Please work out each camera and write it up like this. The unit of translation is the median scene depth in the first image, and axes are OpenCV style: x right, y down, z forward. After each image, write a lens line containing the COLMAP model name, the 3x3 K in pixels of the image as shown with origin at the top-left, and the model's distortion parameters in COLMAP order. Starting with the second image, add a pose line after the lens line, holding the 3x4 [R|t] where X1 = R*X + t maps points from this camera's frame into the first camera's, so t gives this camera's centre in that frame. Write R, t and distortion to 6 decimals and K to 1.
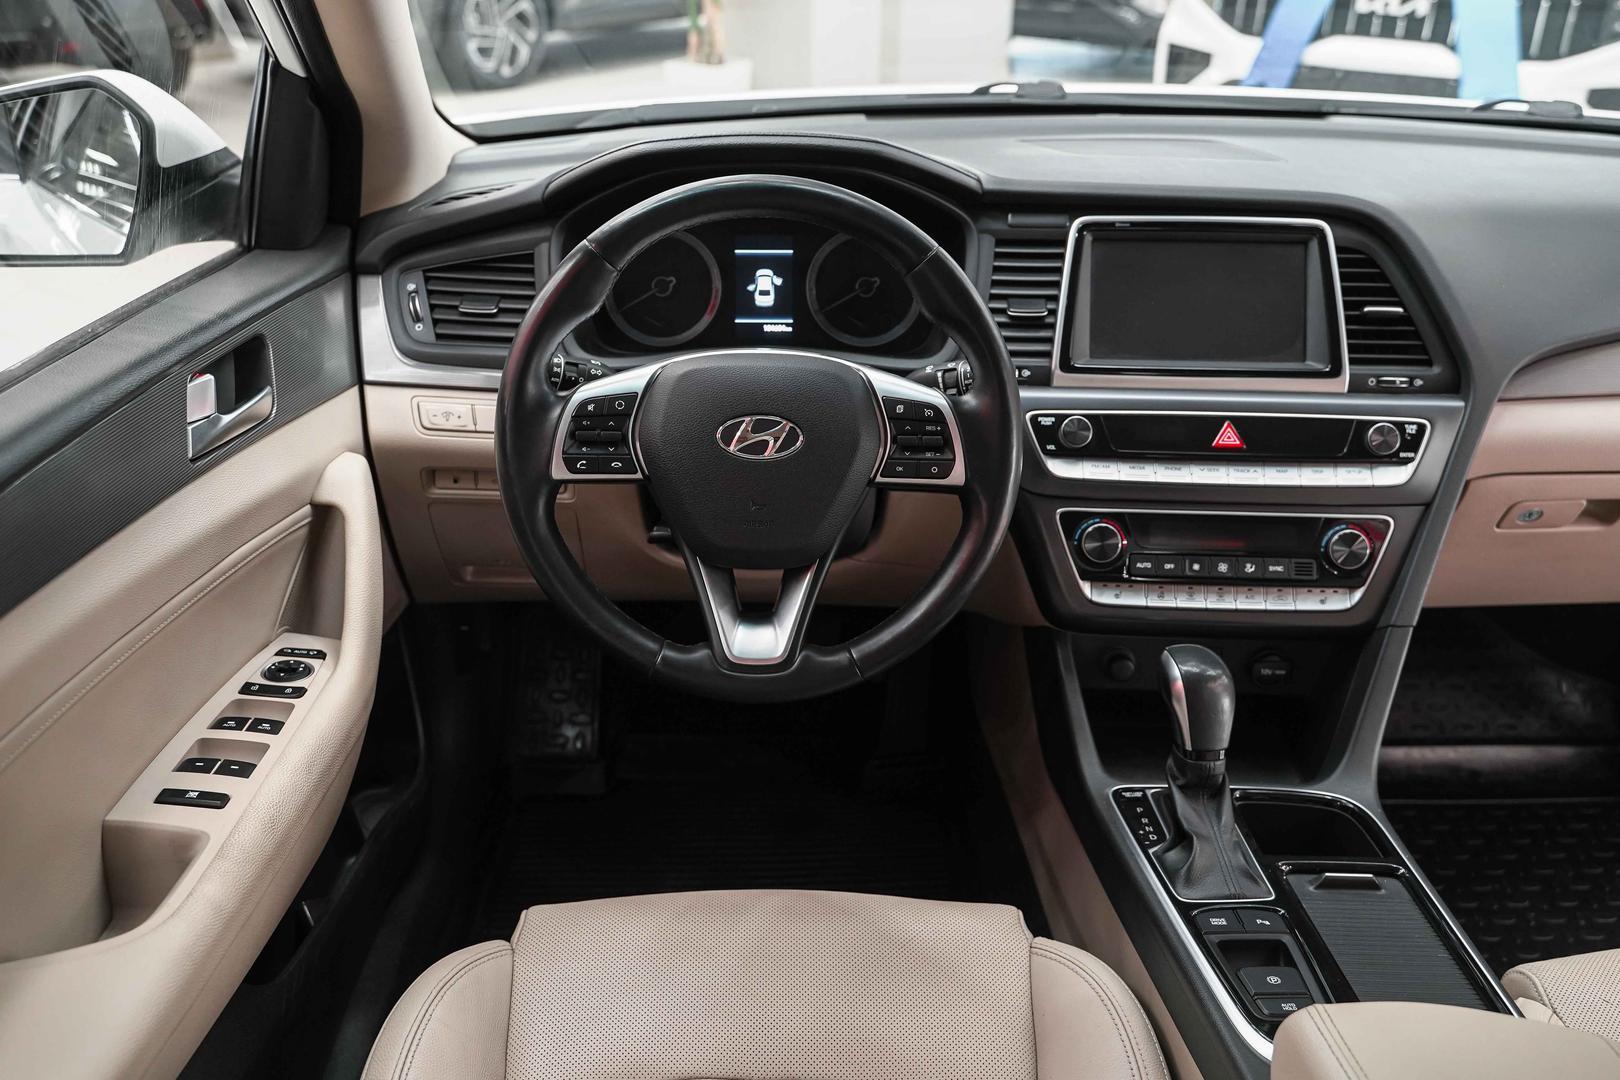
lens RADIAL K [[1399.0, 0, 812.2], [0, 1399.0, 515.7], [0, 0, 1]] dist [-0.008526, 0.002417]
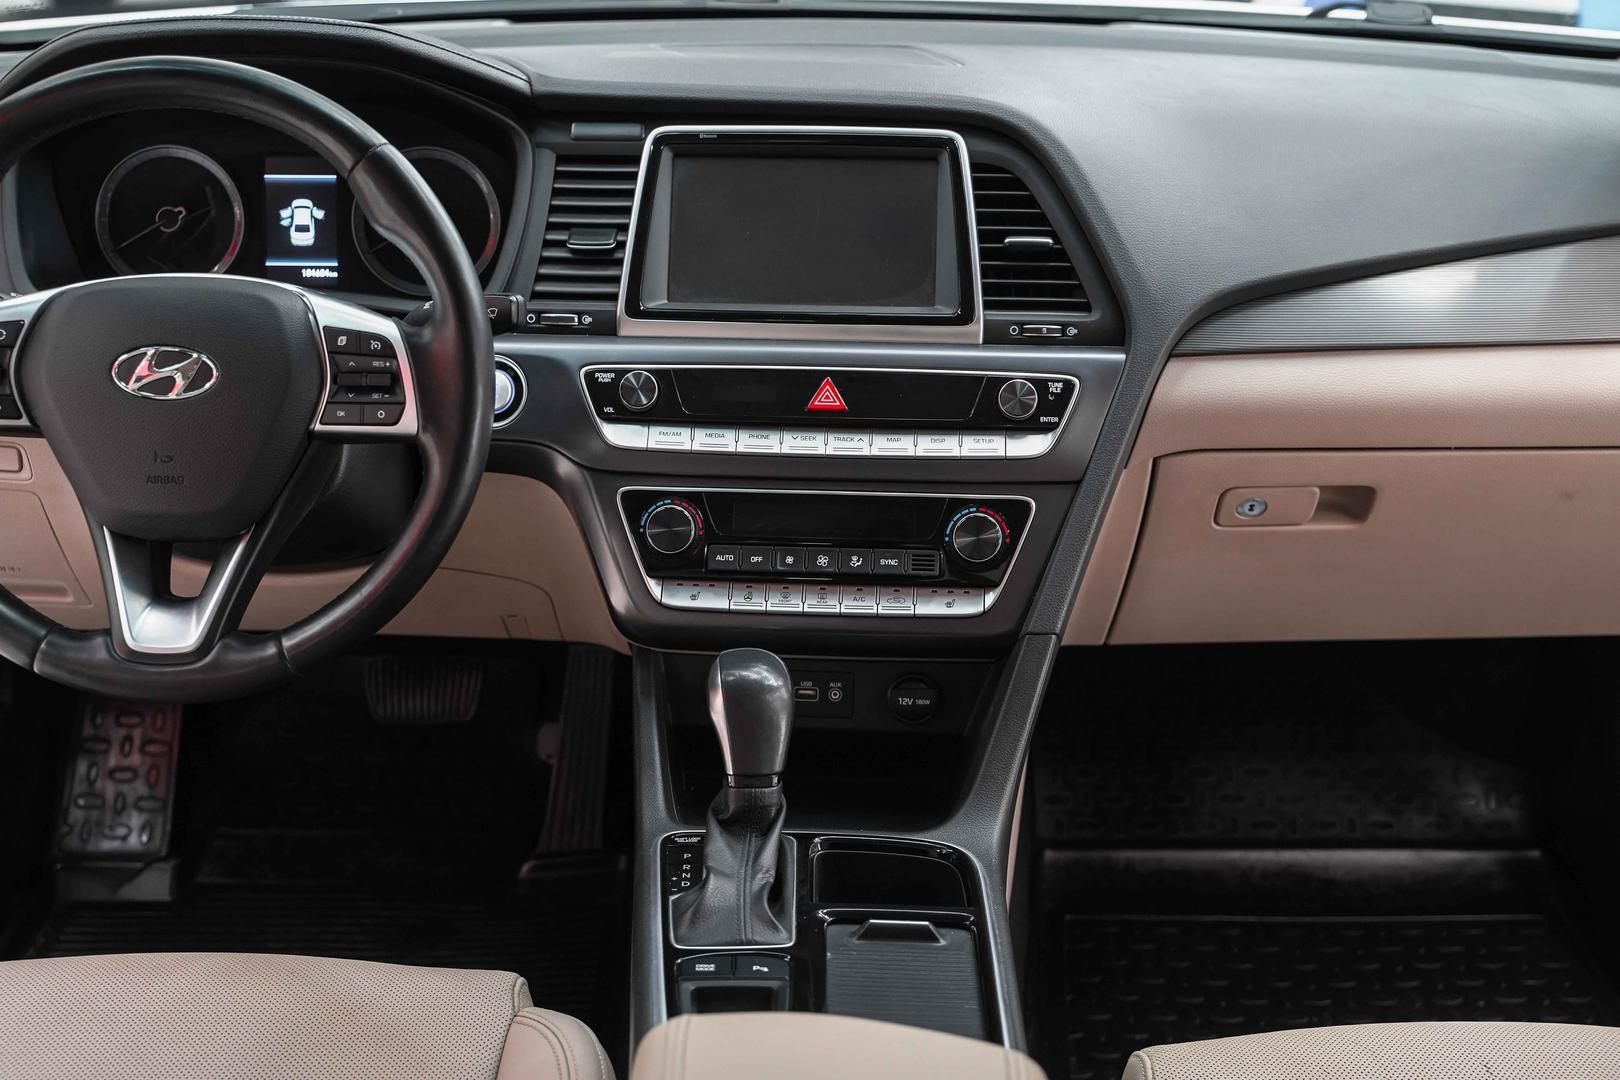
lens RADIAL K [[1998.6, 0, 810.0], [0, 1998.6, 540.0], [0, 0, 1]] dist [0.012184, -0.016910]
pose [[0.999956, 0.004545, -0.008205, 0.294158], [-0.005000, 0.998405, -0.056236, 0.088726], [0.007936, 0.056274, 0.998384, -0.136376]]
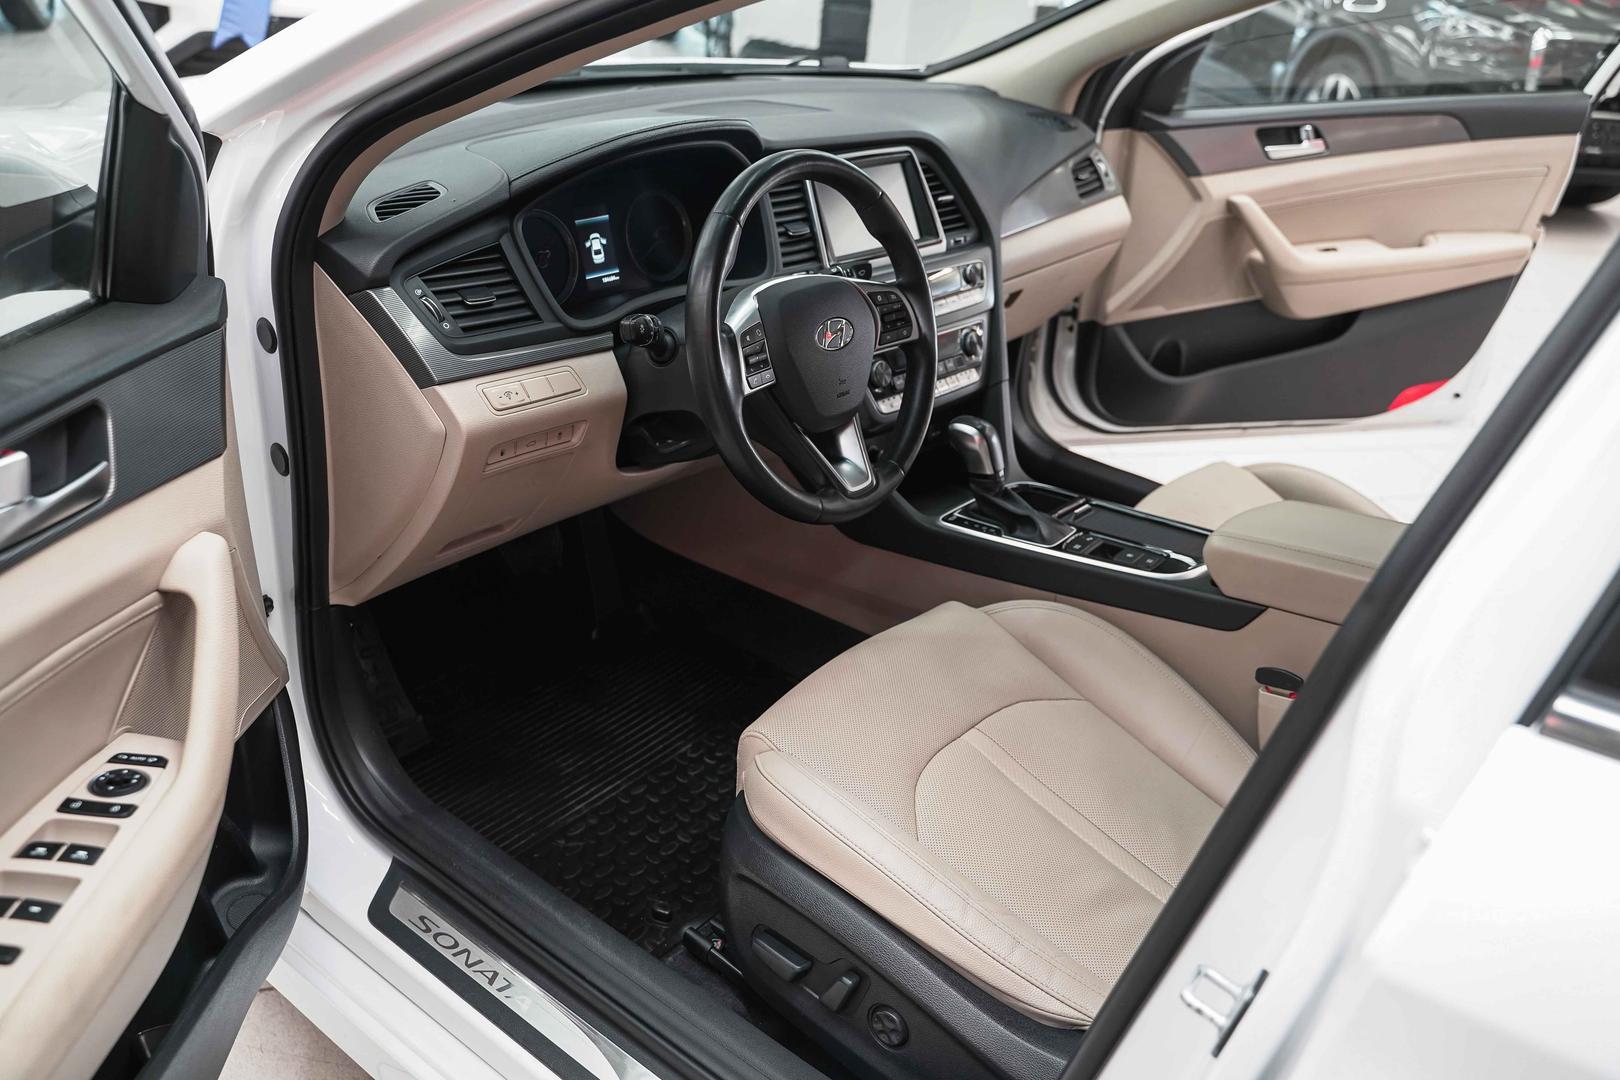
lens RADIAL K [[1399.0, 0, 812.2], [0, 1399.0, 515.7], [0, 0, 1]] dist [-0.008526, 0.002417]
pose [[0.626155, -0.293708, 0.722264, -0.982527], [0.252928, 0.952758, 0.168167, -0.107718], [-0.737535, 0.077382, 0.670861, 0.045972]]
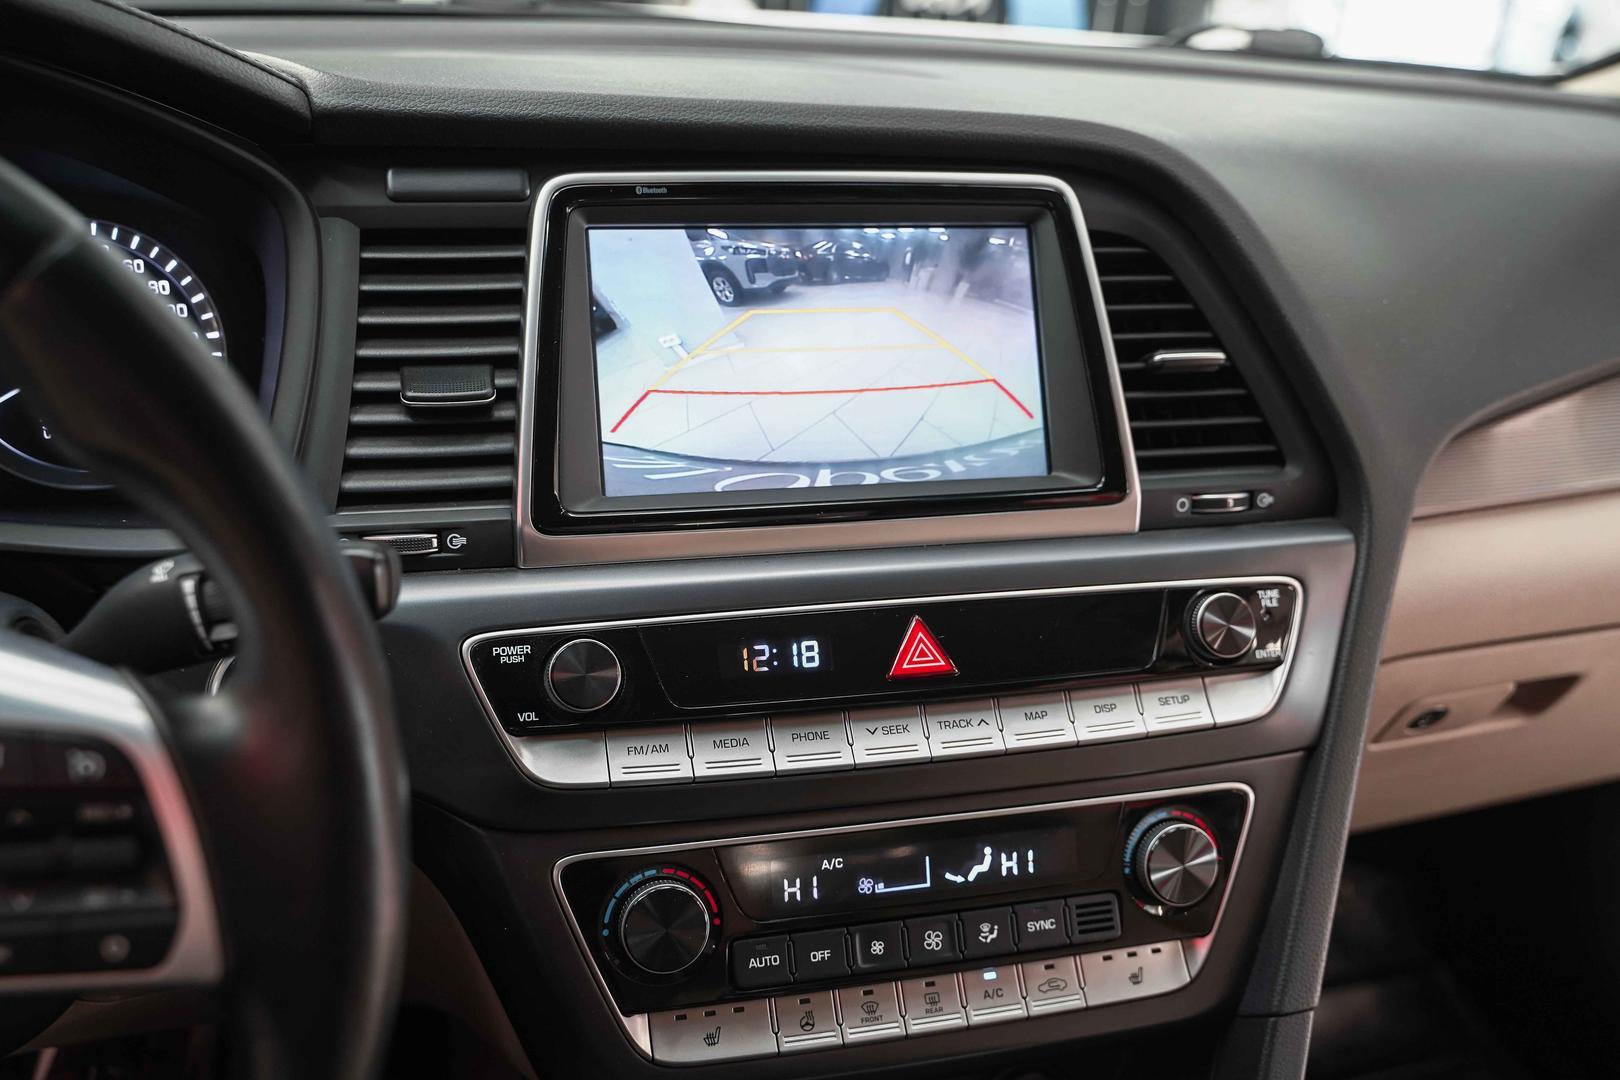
lens RADIAL K [[1522.8, 0, 803.3], [0, 1522.8, 526.3], [0, 0, 1]] dist [-0.044624, -0.002396]
pose [[0.950789, -0.075064, 0.300608, 0.116187], [0.085570, 0.996091, -0.021919, -0.088378], [-0.297788, 0.046564, 0.953496, 0.536665]]
